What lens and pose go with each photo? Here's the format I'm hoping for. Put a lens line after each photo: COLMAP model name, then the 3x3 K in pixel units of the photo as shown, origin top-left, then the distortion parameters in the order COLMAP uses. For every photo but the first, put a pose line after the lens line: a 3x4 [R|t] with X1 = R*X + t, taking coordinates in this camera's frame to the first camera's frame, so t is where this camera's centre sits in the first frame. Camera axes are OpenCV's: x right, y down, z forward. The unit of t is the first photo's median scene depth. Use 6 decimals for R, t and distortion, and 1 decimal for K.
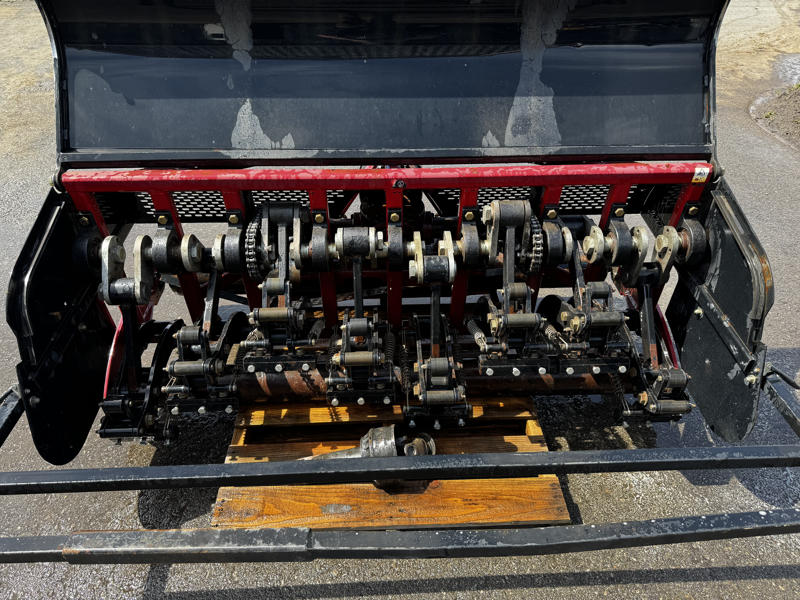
lens RADIAL K [[550.7, 0, 400.0], [0, 550.7, 300.0], [0, 0, 1]] dist [-0.000195, 0.001146]
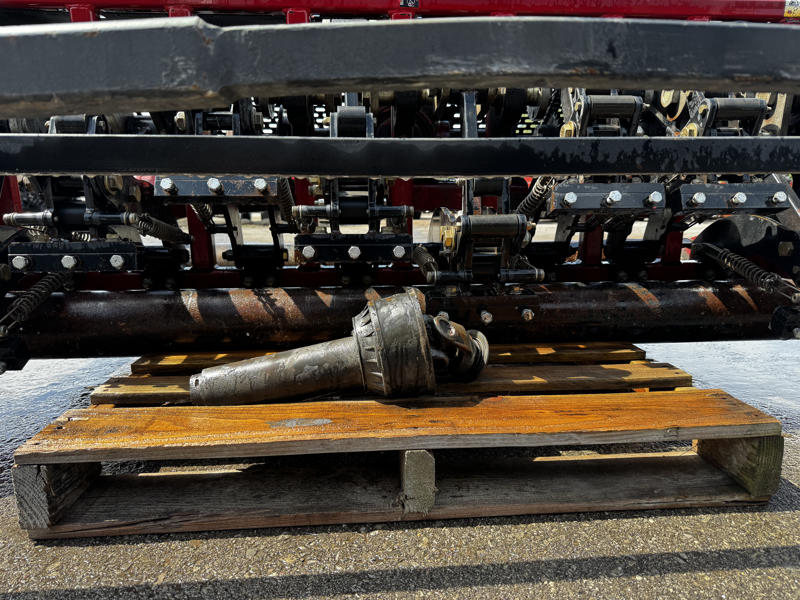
lens RADIAL K [[572.3, 0, 405.4], [0, 572.3, 300.6], [0, 0, 1]] dist [0.000859, -0.001818]
pose [[0.999325, -0.013955, 0.033970, -0.037795], [0.028070, 0.886698, -0.461496, 0.500395], [-0.023681, 0.462138, 0.886492, 0.482872]]
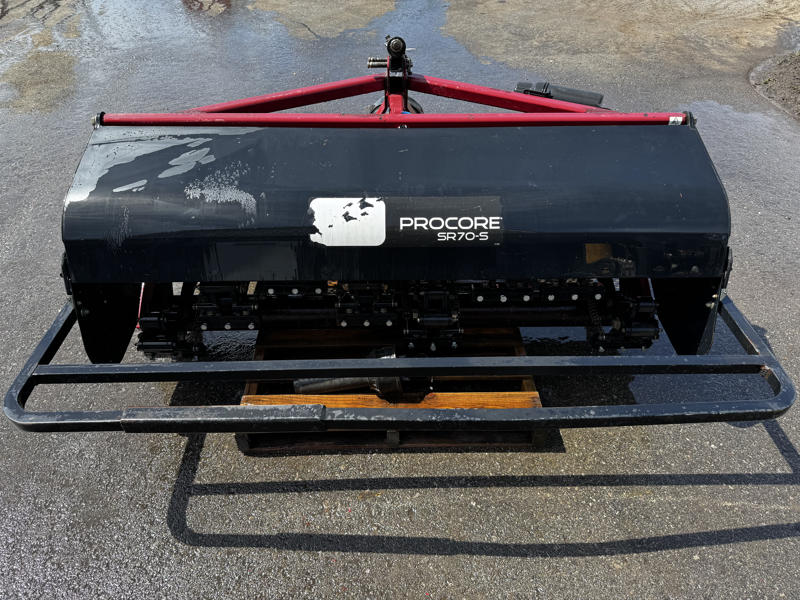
lens RADIAL K [[559.9, 0, 400.0], [0, 559.9, 300.0], [0, 0, 1]] dist [0.003281, -0.002968]
pose [[0.999897, 0.011738, -0.008310, 0.008187], [-0.011394, 0.999123, 0.040291, 0.090025], [0.008775, -0.040192, 0.999153, -0.151071]]
